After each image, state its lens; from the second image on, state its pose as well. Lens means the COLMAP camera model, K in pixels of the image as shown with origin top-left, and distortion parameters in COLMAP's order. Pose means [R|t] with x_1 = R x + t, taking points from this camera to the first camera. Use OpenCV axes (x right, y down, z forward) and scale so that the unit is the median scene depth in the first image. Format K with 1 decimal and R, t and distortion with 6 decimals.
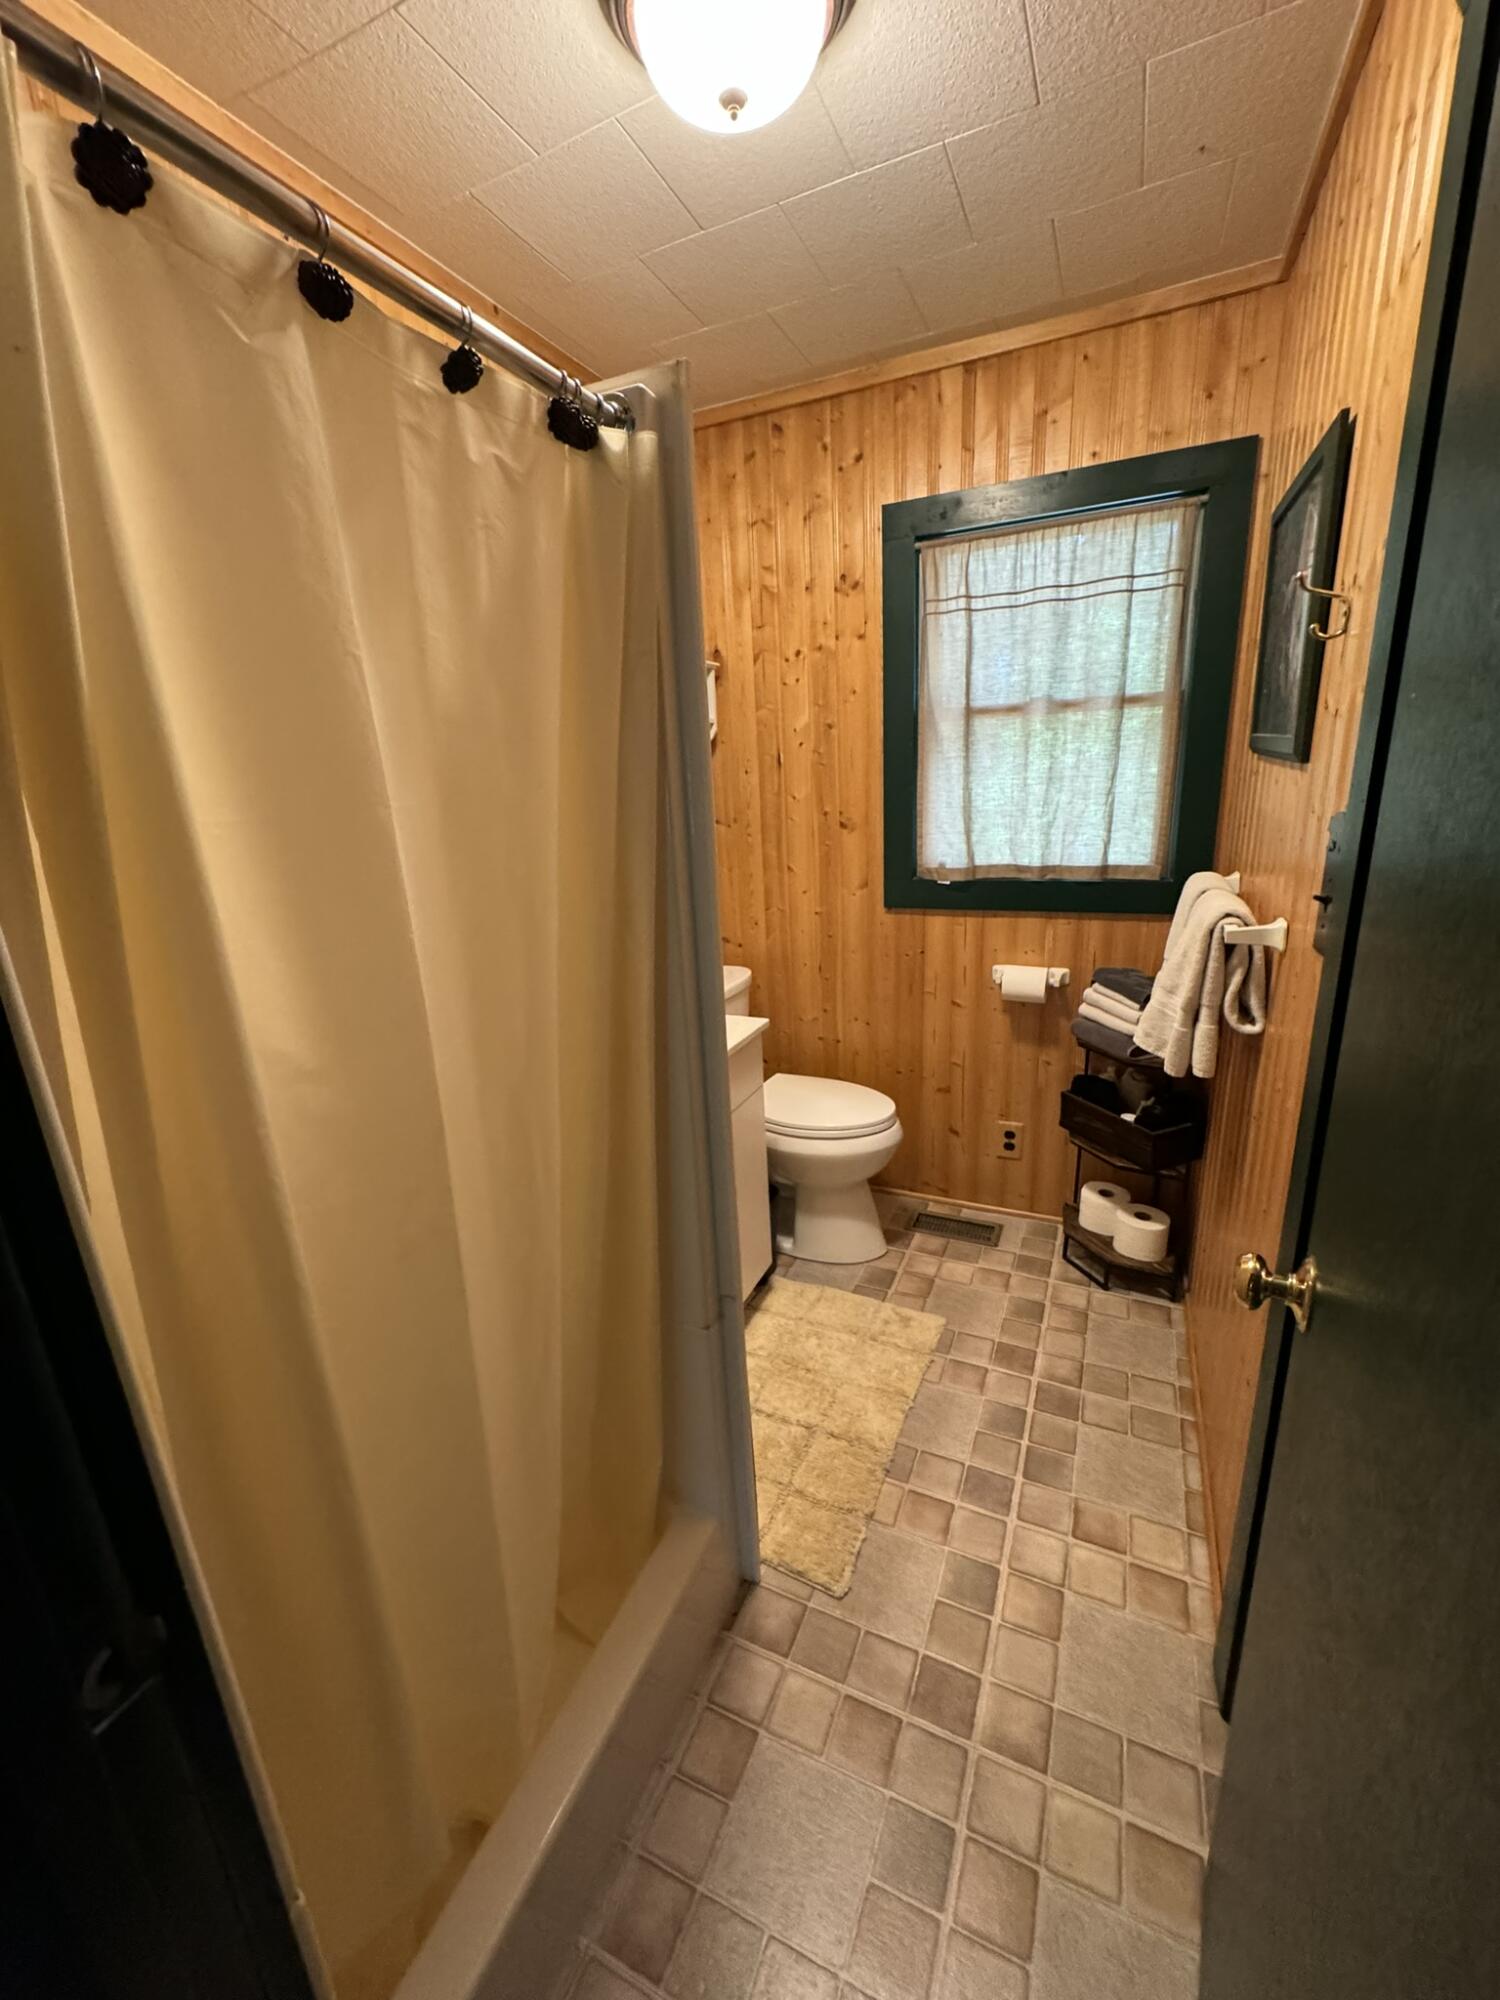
lens RADIAL K [[798.0, 0, 753.4], [0, 798.0, 999.5], [0, 0, 1]] dist [-0.000388, -0.000363]
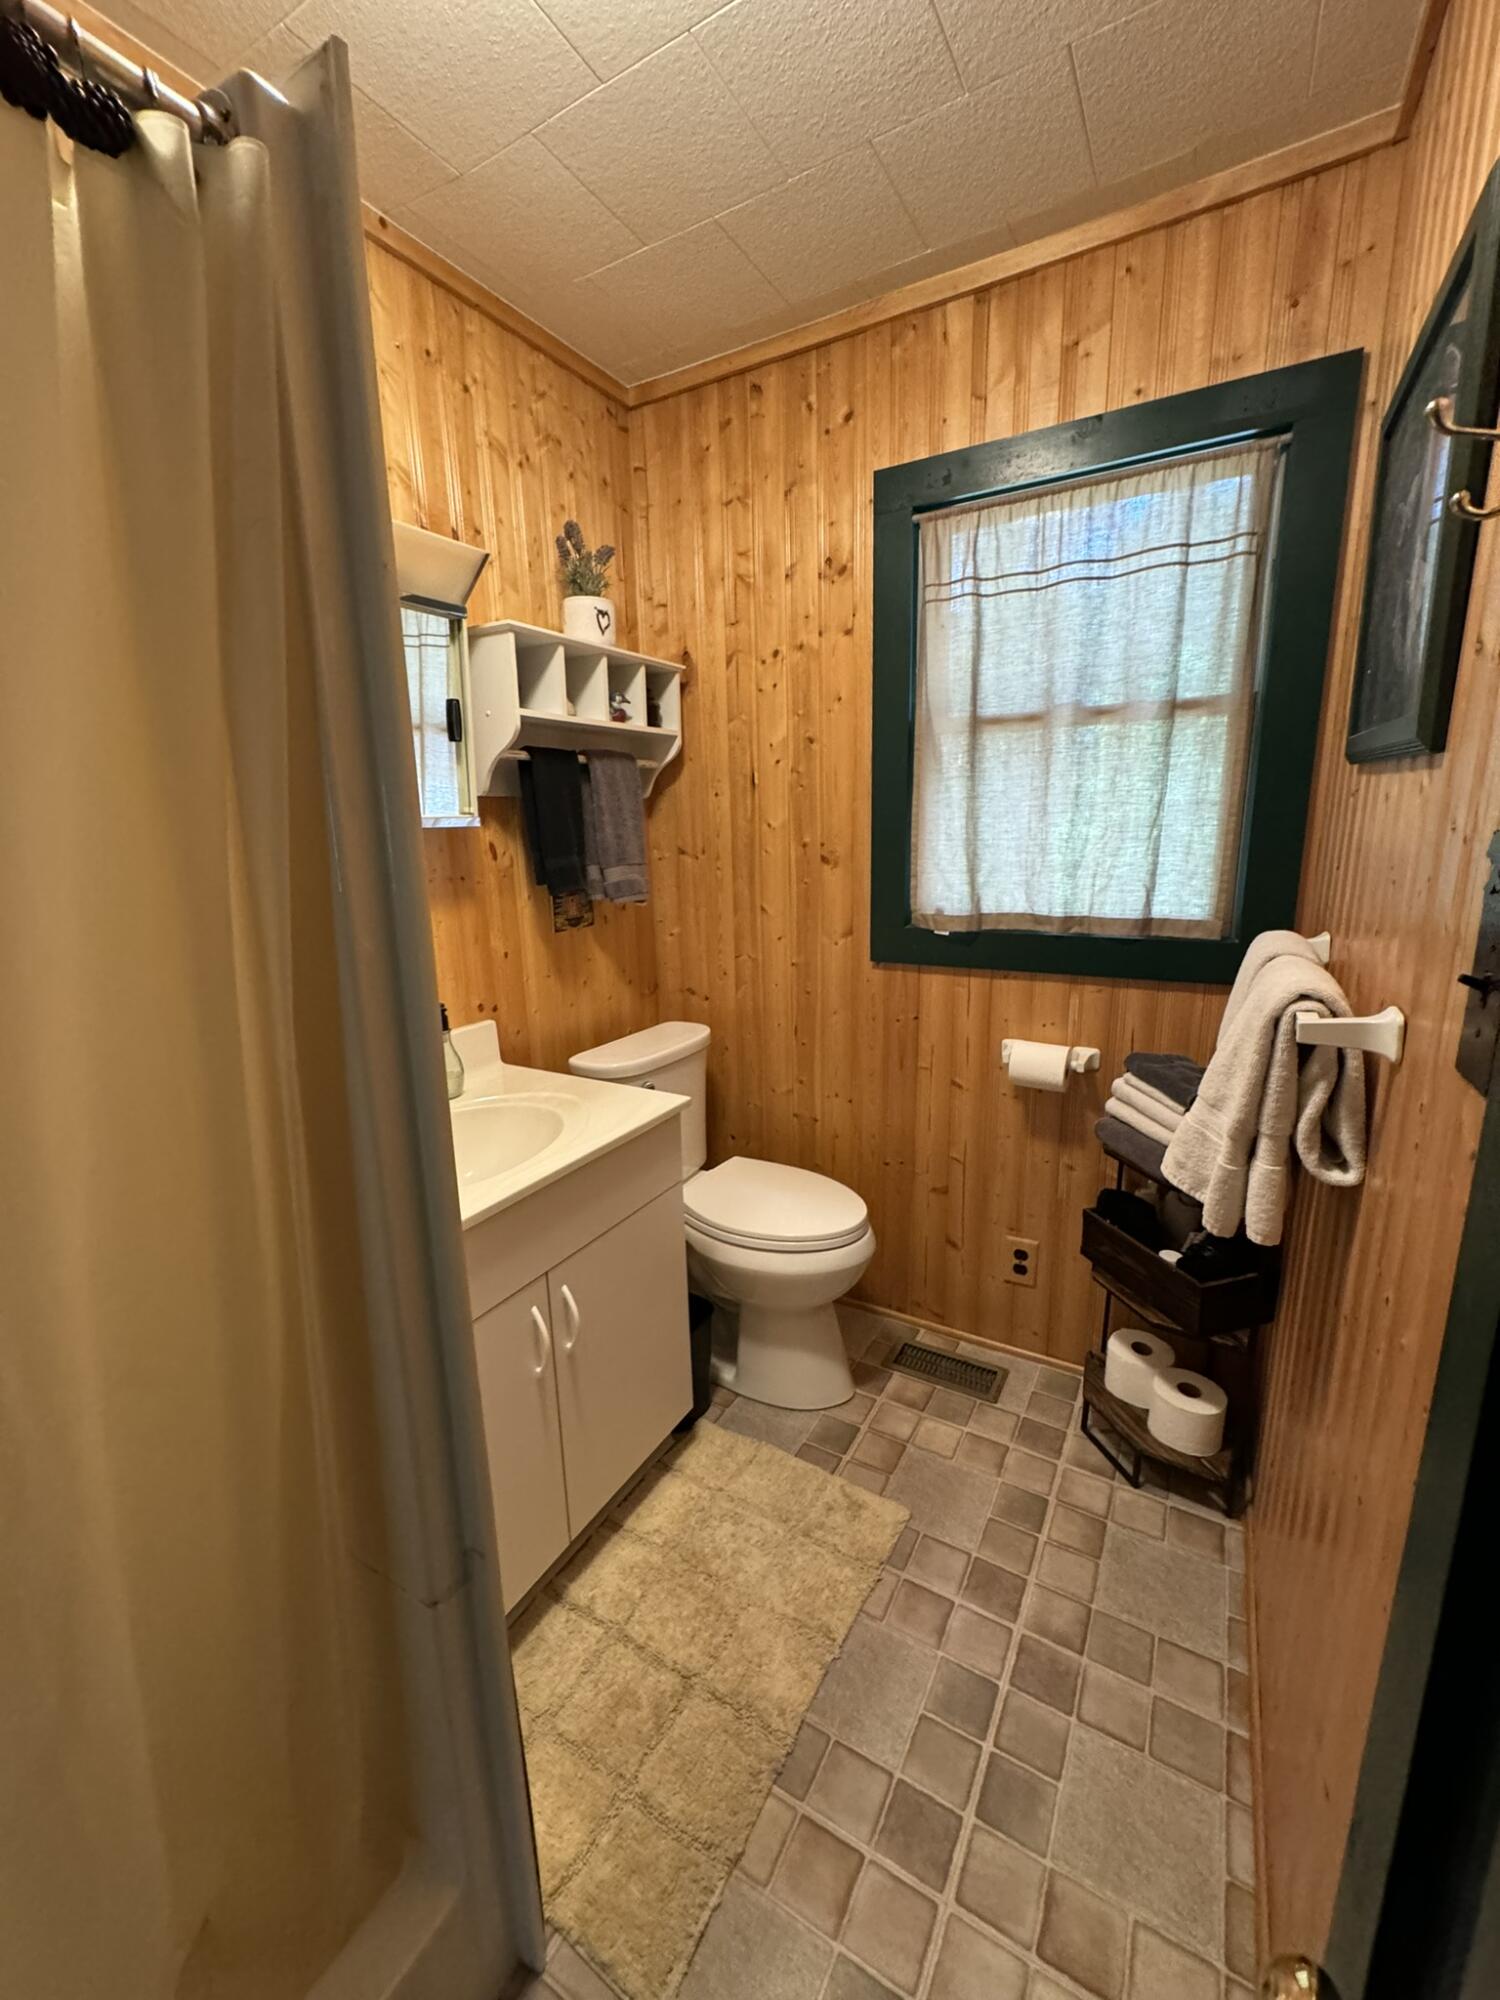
lens RADIAL K [[798.0, 0, 753.4], [0, 798.0, 999.5], [0, 0, 1]] dist [-0.000388, -0.000363]
pose [[0.995021, 0.044873, -0.088991, 0.134658], [-0.049761, 0.997328, -0.053491, -0.029921], [0.086353, 0.057653, 0.994595, 0.206578]]
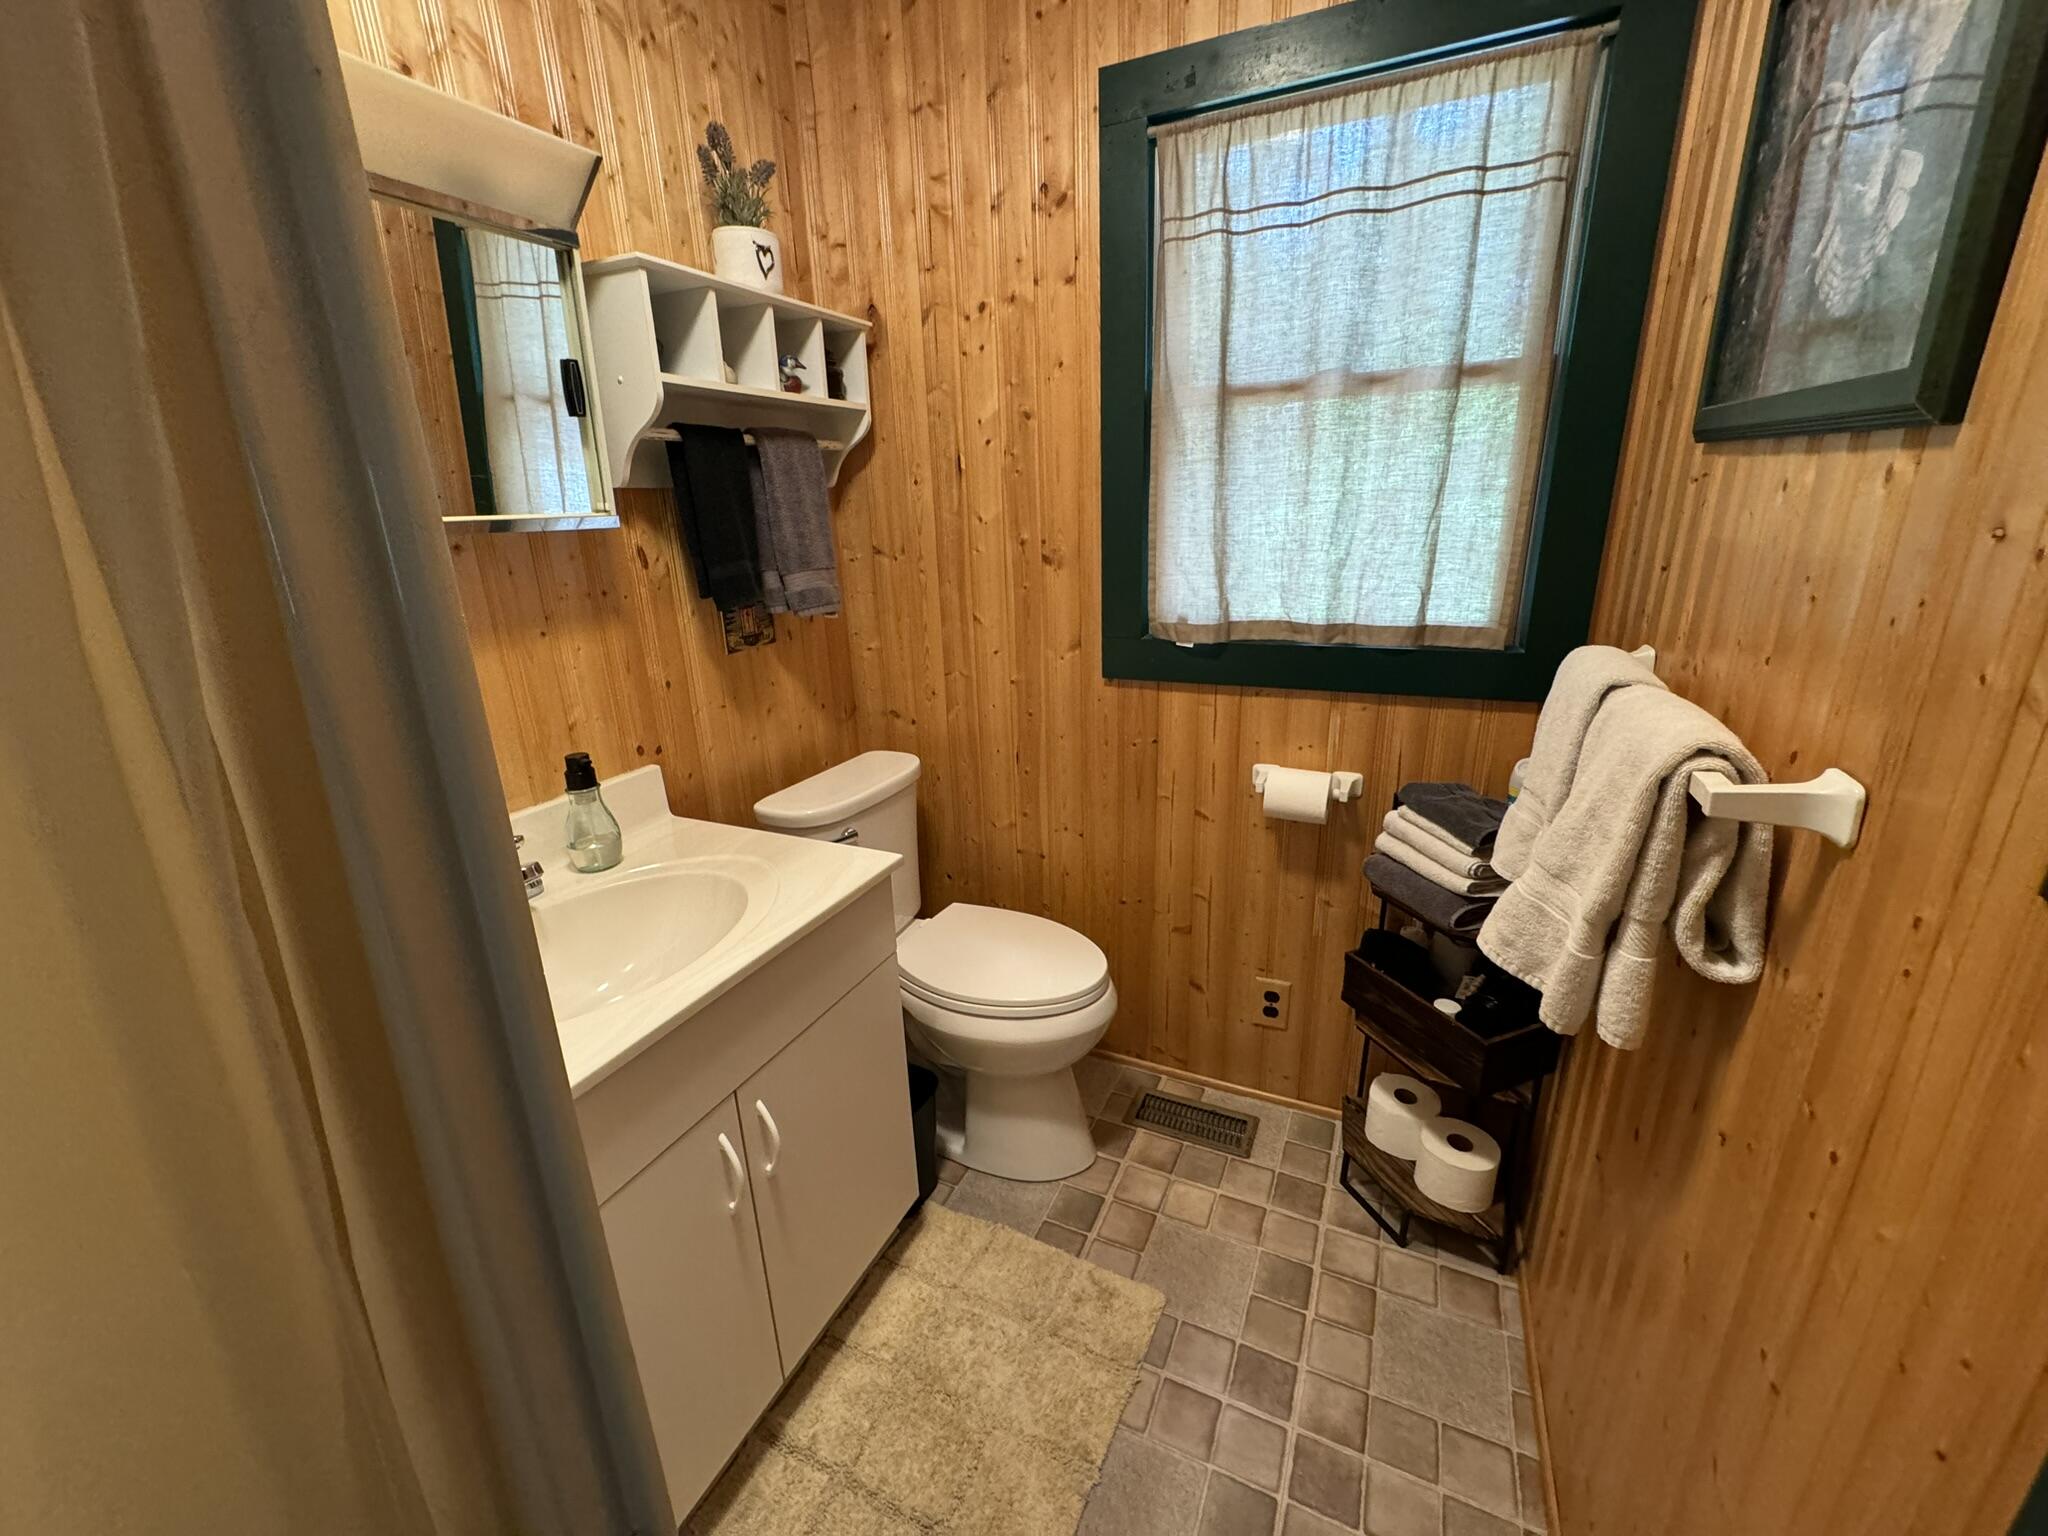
lens RADIAL K [[817.2, 0, 1024.0], [0, 817.2, 768.0], [0, 0, 1]] dist [-0.000388, -0.000363]
pose [[0.999845, 0.017041, -0.004490, 0.111649], [-0.016882, 0.999305, 0.033244, -0.065627], [0.005054, -0.033163, 0.999437, 0.307804]]
